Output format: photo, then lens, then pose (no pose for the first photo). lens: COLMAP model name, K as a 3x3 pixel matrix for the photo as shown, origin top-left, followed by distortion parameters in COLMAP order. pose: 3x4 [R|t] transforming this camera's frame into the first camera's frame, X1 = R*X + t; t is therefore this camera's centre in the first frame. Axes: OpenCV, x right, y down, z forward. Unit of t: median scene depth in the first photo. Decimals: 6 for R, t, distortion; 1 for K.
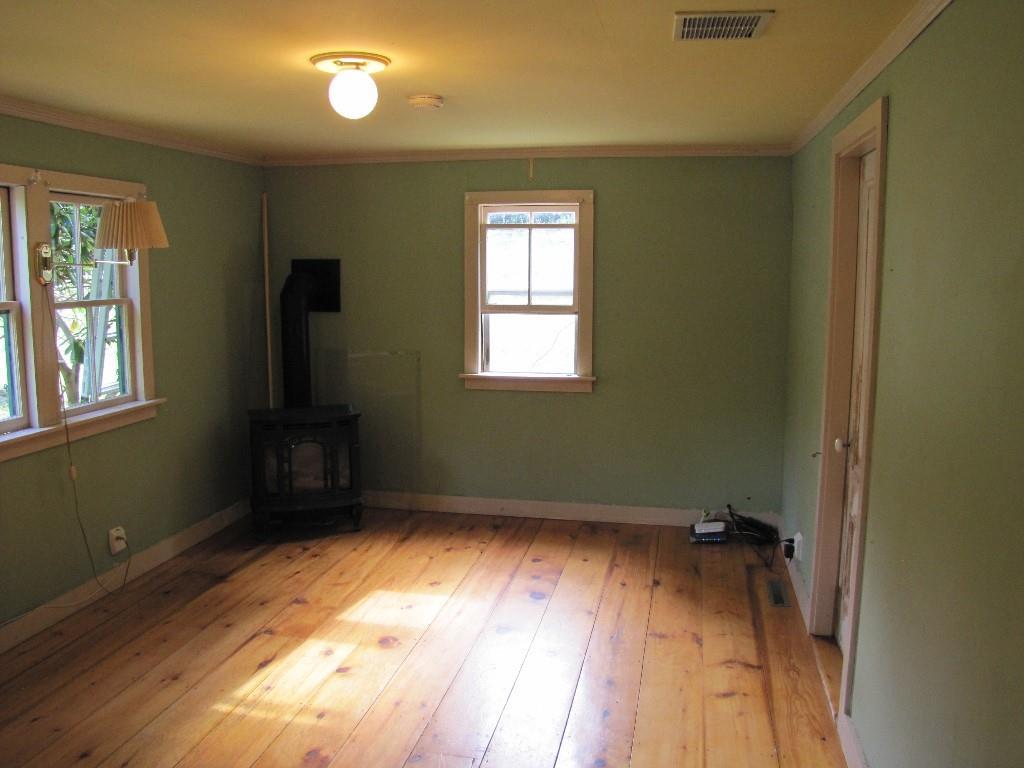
lens RADIAL K [[858.6, 0, 507.9], [0, 858.6, 376.9], [0, 0, 1]] dist [-0.186712, 0.168451]
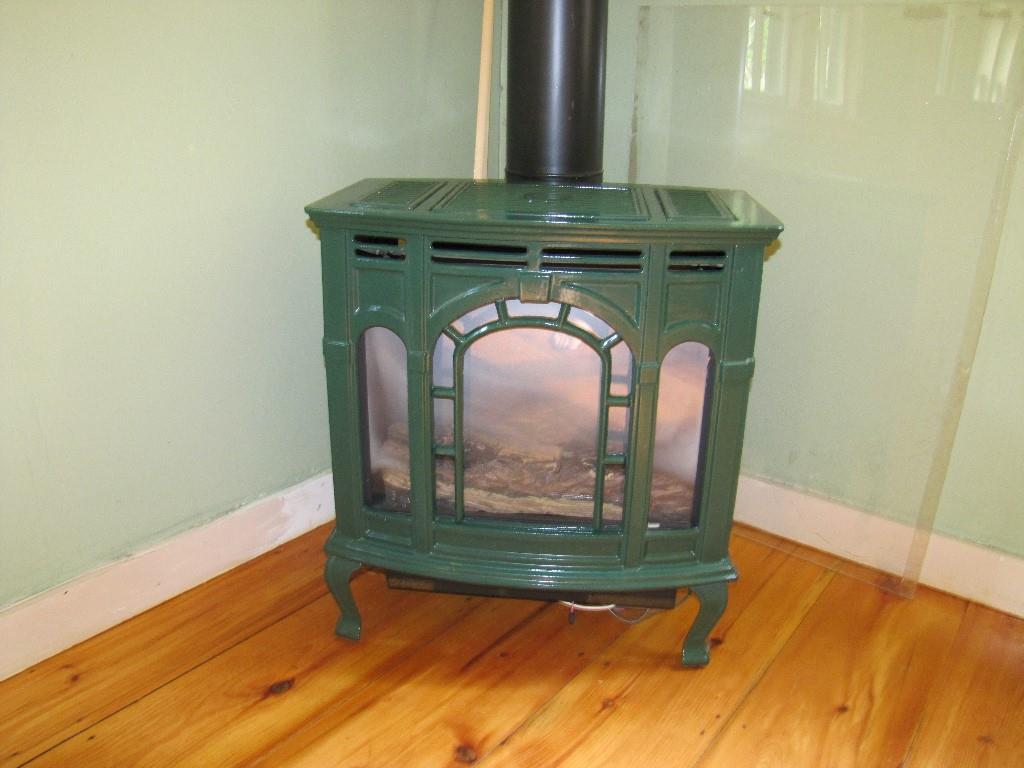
lens RADIAL K [[858.6, 0, 507.9], [0, 858.6, 376.9], [0, 0, 1]] dist [-0.186712, 0.168451]
pose [[0.898604, 0.181542, -0.399440, -0.152795], [-0.080709, 0.963244, 0.256219, 0.033118], [0.431273, -0.198001, 0.880227, 0.821701]]
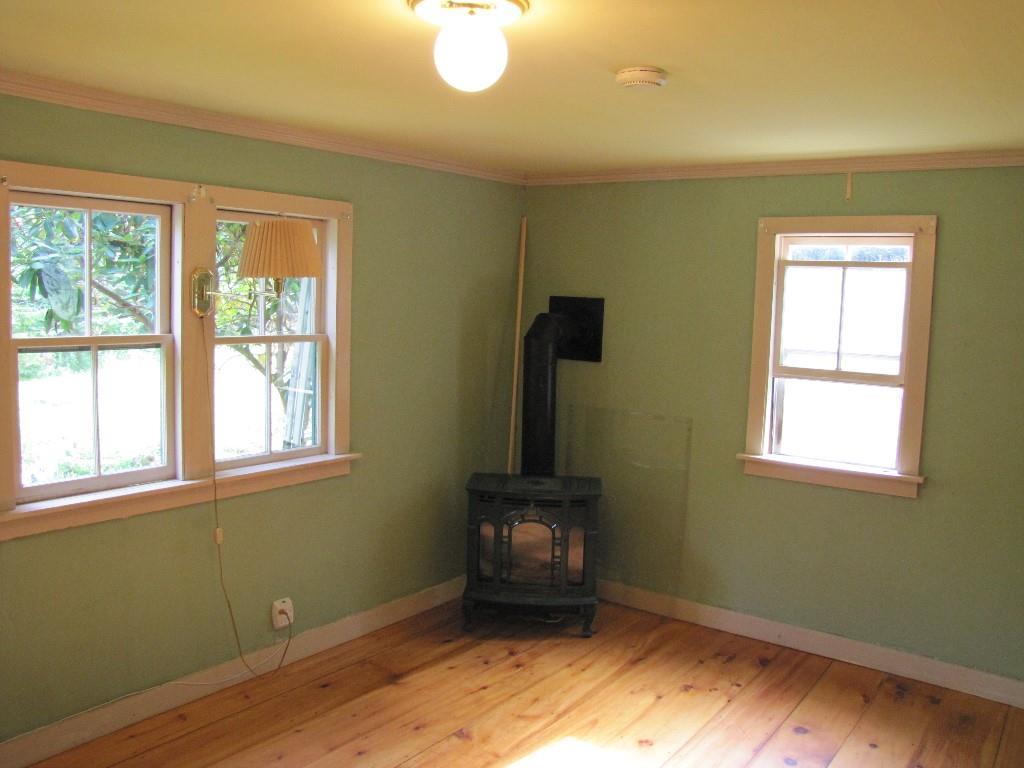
lens RADIAL K [[858.6, 0, 507.9], [0, 858.6, 376.9], [0, 0, 1]] dist [-0.186712, 0.168451]
pose [[0.905816, 0.067964, -0.418185, 0.077858], [-0.084714, 0.996171, -0.021596, -0.043053], [0.415116, 0.054988, 0.908105, 0.251589]]
